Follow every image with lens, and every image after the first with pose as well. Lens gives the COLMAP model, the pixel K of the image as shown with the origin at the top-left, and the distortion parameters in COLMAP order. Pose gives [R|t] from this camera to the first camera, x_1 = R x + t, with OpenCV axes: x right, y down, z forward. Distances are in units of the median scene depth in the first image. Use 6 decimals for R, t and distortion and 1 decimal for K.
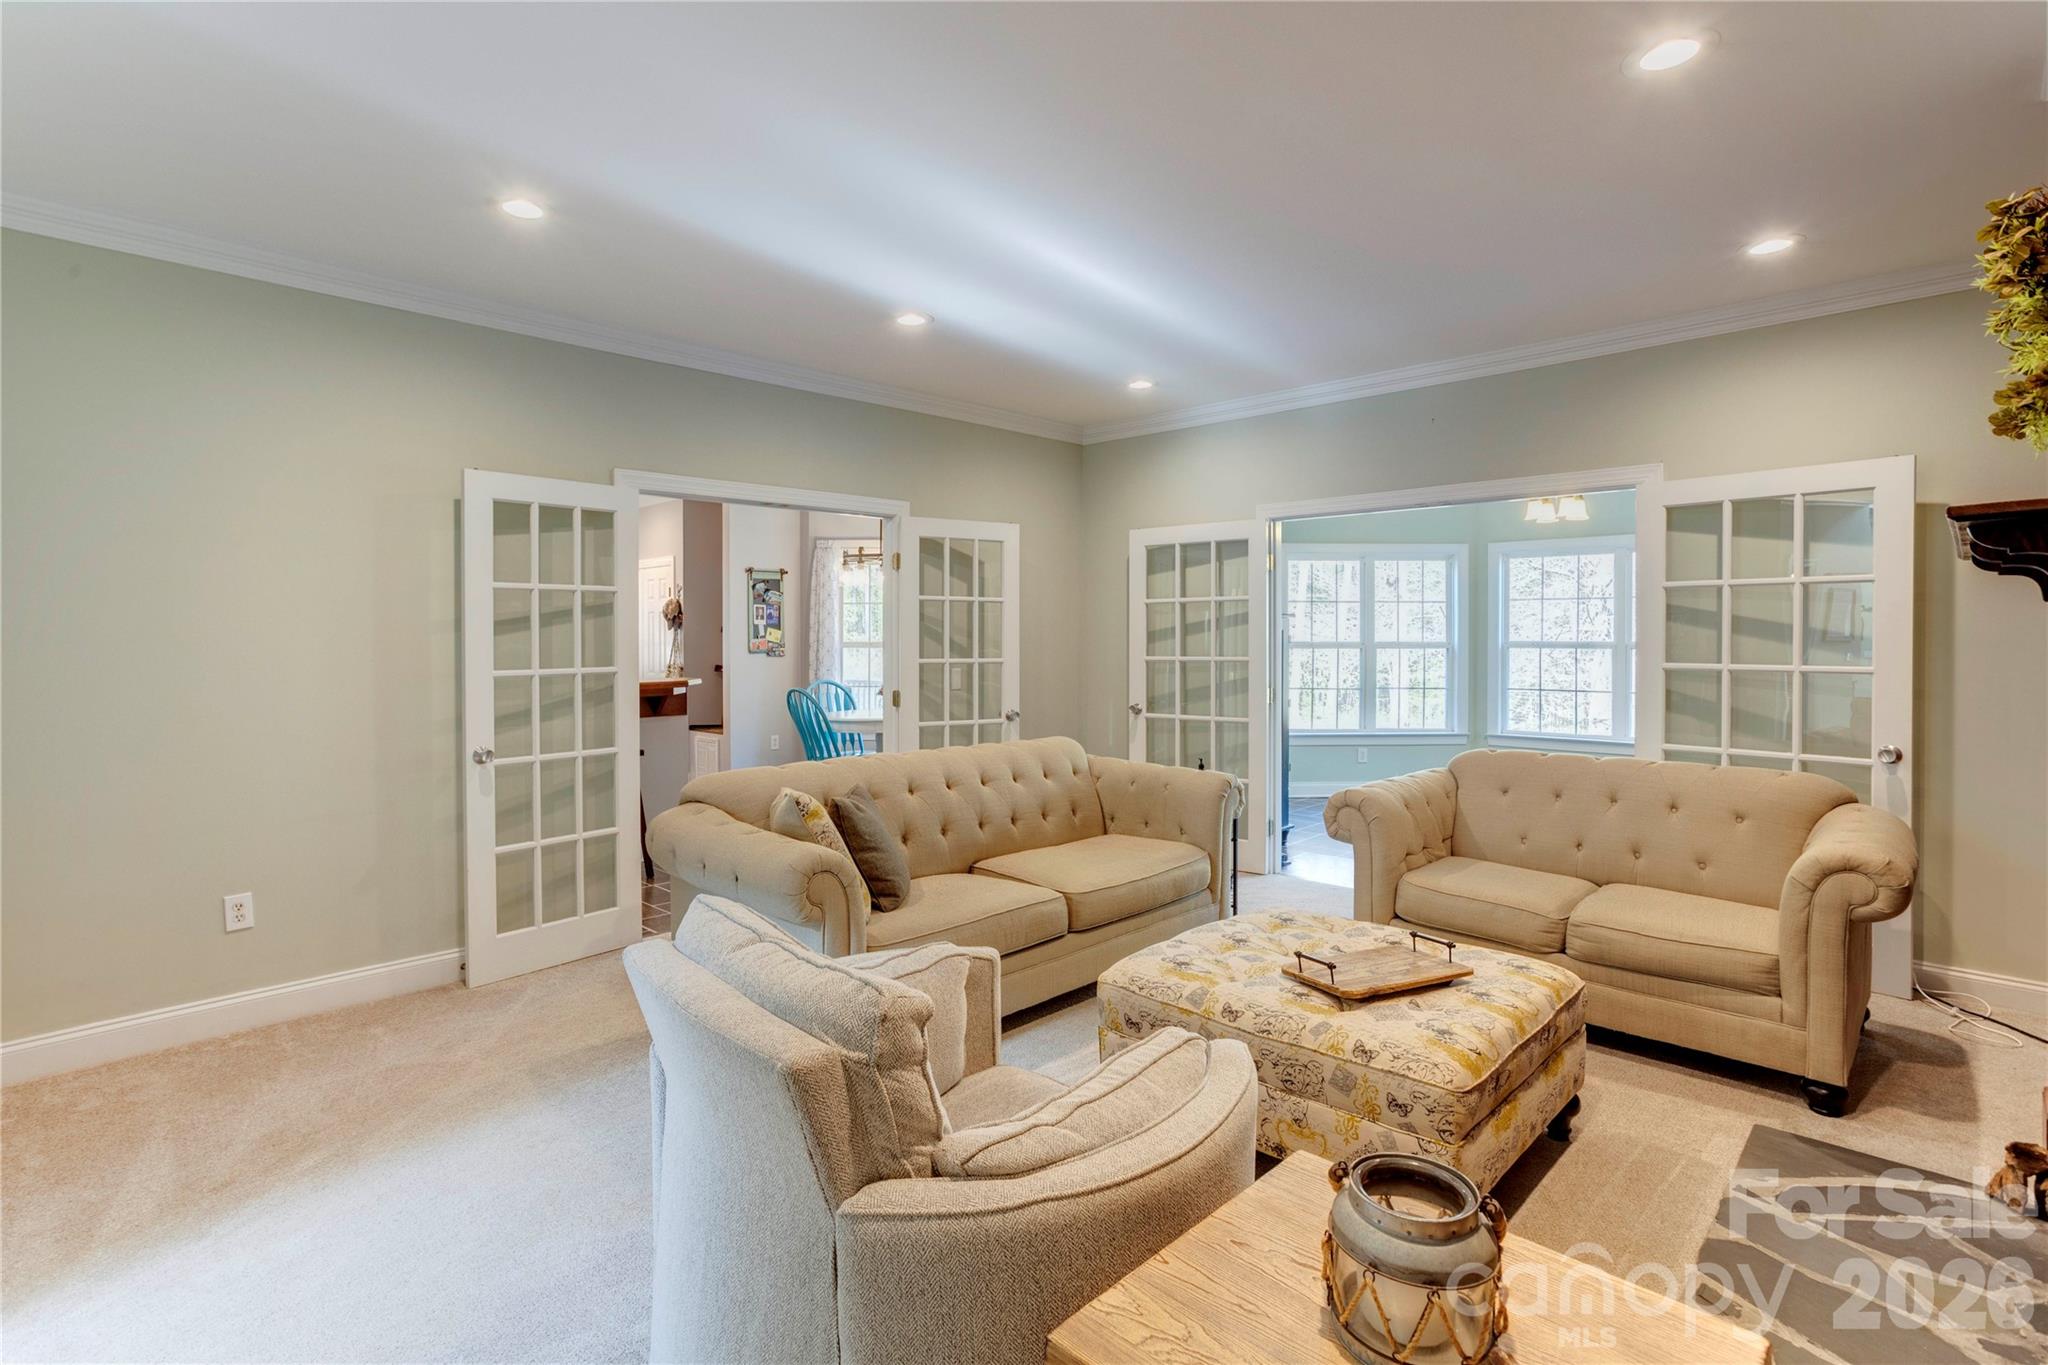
lens RADIAL K [[1020.2, 0, 1017.5], [0, 1020.2, 671.2], [0, 0, 1]] dist [-0.006196, 0.005340]
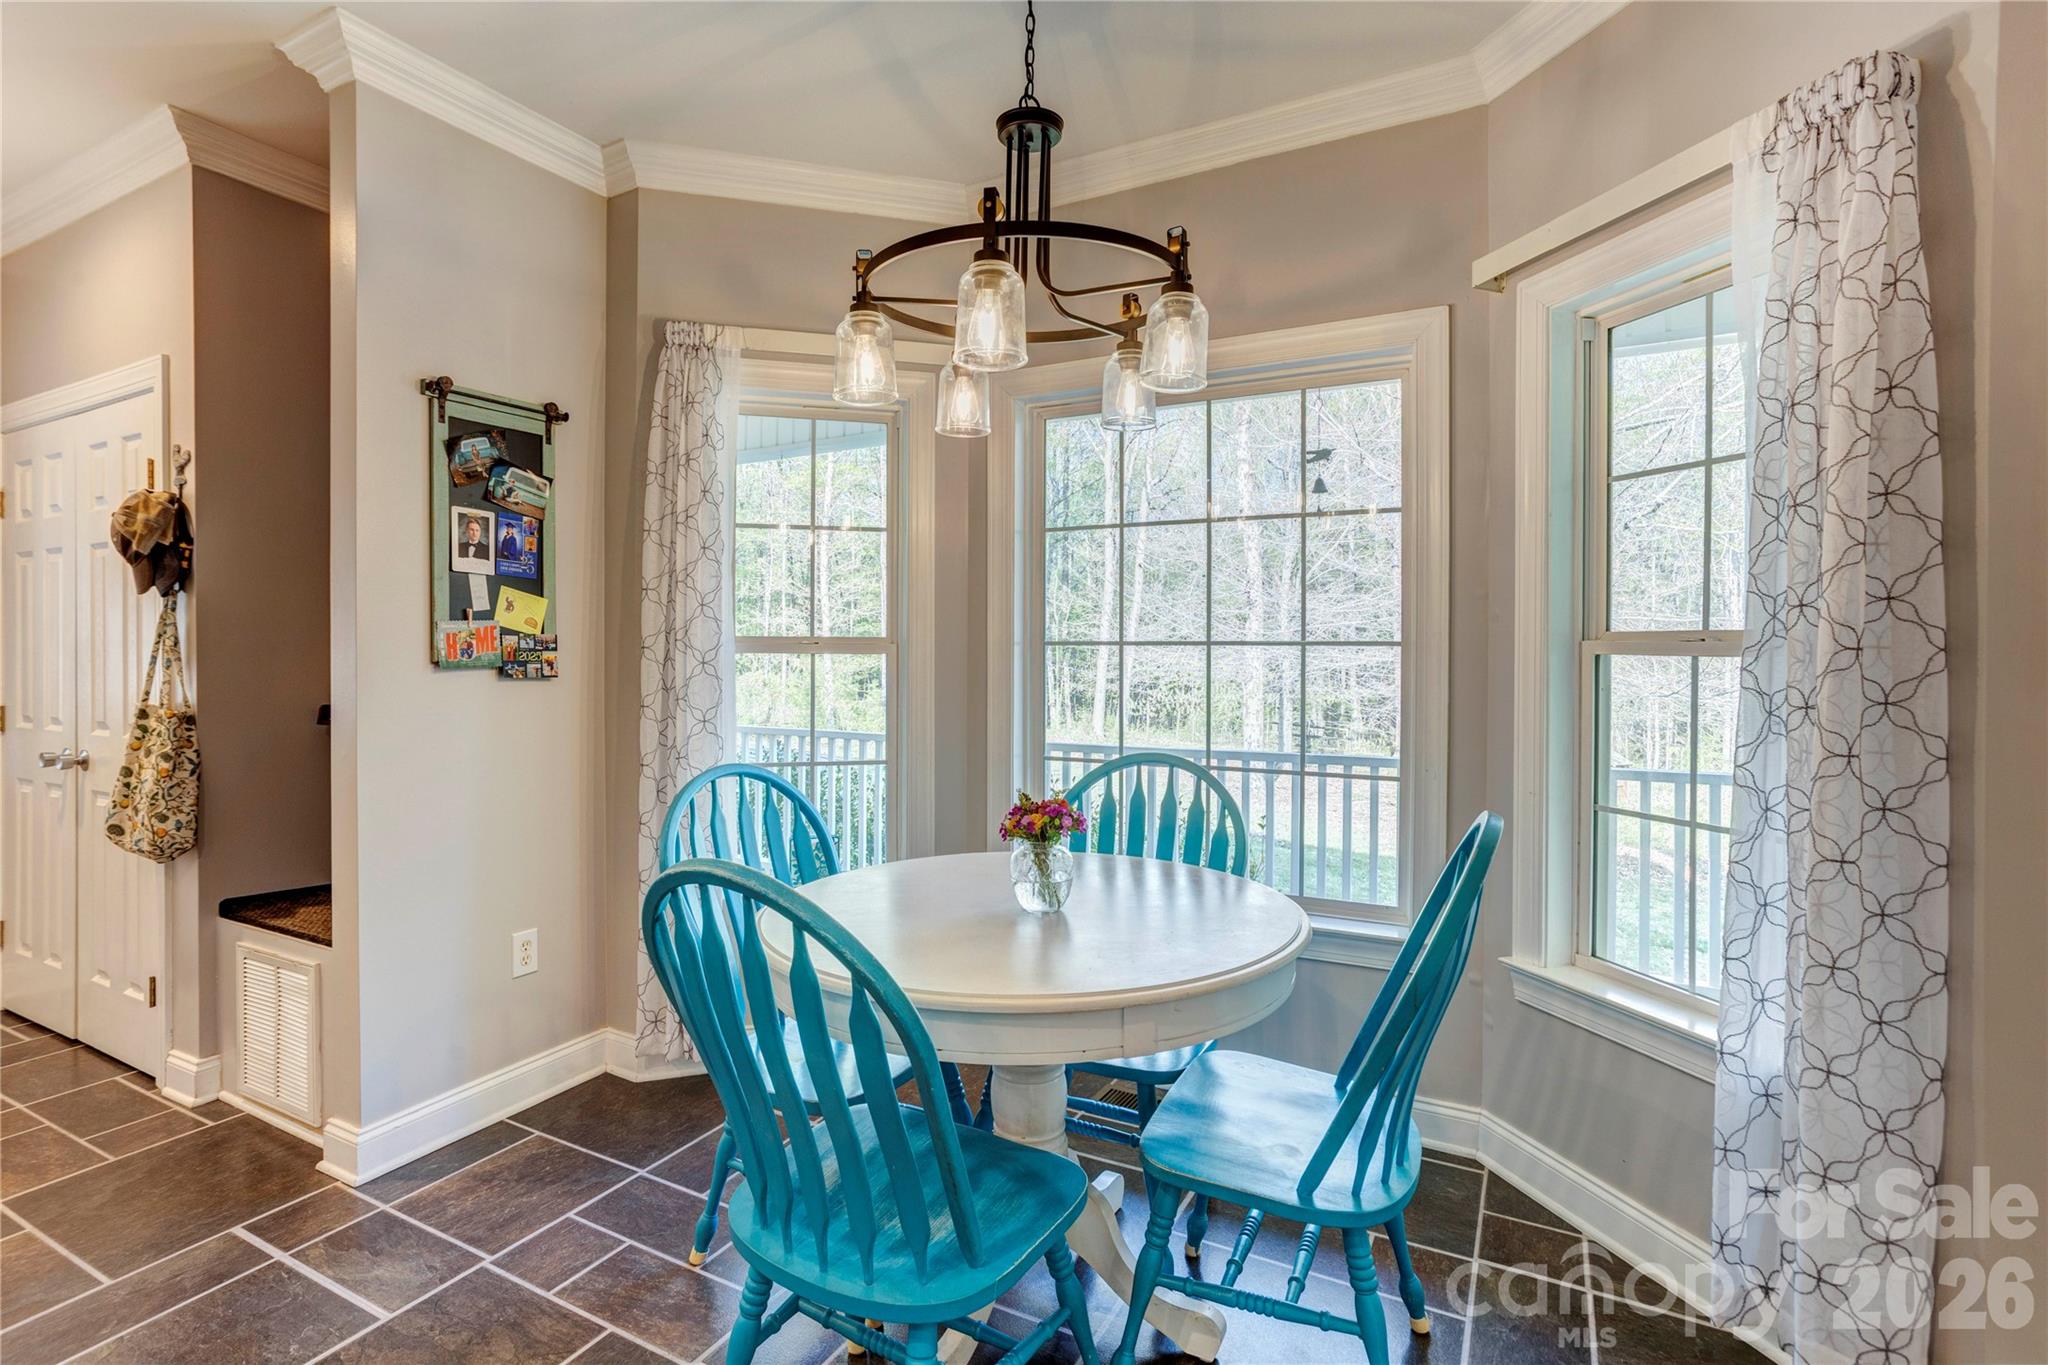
lens RADIAL K [[1020.2, 0, 1024.4], [0, 1020.2, 664.7], [0, 0, 1]] dist [-0.006196, 0.005340]
pose [[0.965503, -0.001294, 0.260390, -0.171625], [0.007365, 0.999723, -0.022338, -0.010604], [-0.260289, 0.023485, 0.965245, 0.659041]]
